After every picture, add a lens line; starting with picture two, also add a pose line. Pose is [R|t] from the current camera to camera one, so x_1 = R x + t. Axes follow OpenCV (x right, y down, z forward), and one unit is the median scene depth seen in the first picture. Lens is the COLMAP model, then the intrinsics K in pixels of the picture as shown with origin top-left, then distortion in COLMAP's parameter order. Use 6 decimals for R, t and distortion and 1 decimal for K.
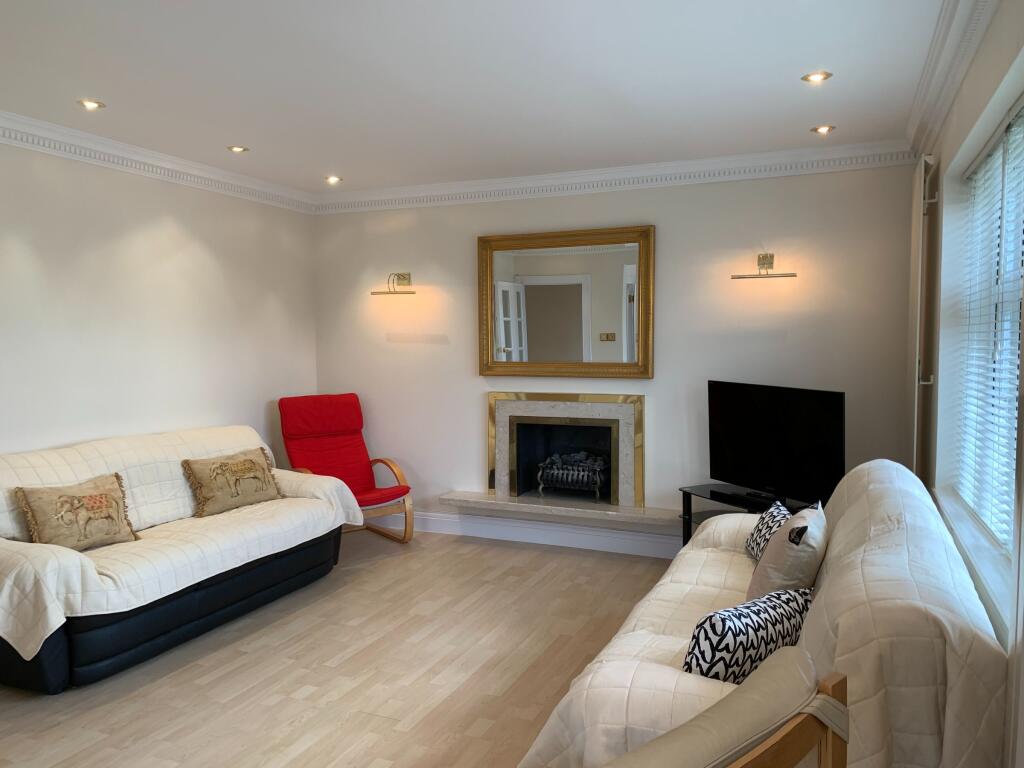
lens RADIAL K [[774.3, 0, 511.6], [0, 774.3, 381.2], [0, 0, 1]] dist [0.039985, -0.034647]
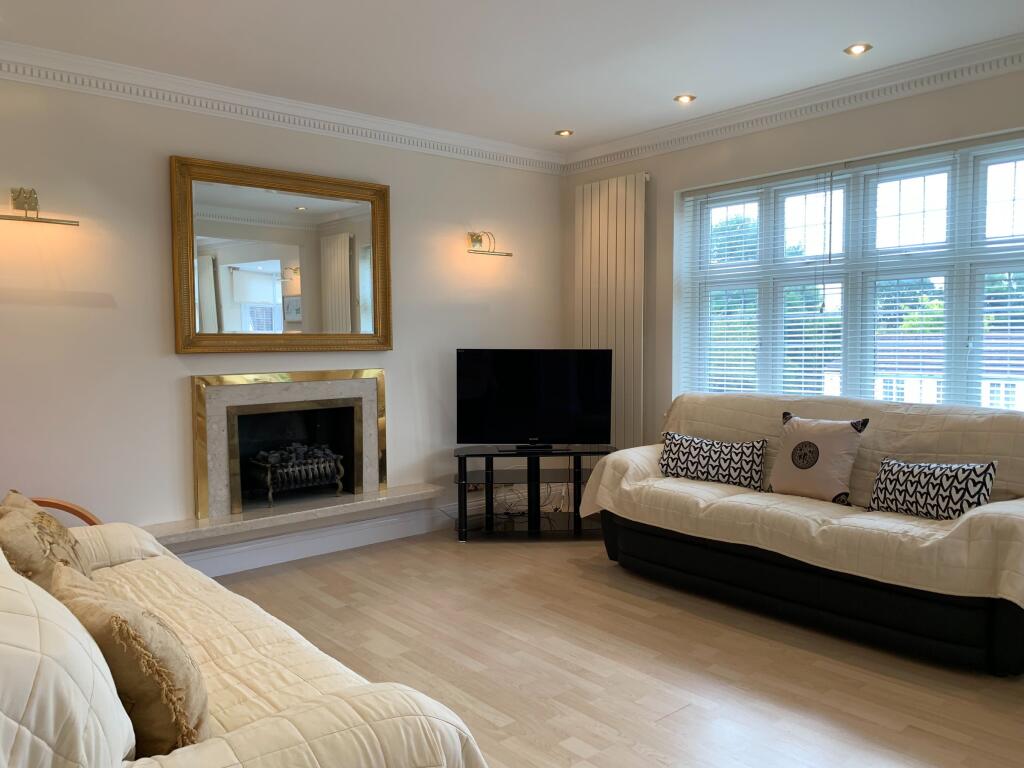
lens RADIAL K [[774.3, 0, 512.6], [0, 774.3, 386.4], [0, 0, 1]] dist [0.039985, -0.034647]
pose [[0.435690, -0.055358, 0.898393, -0.589440], [0.057741, 0.997770, 0.033479, 0.017044], [-0.898243, 0.037288, 0.437914, 0.449454]]
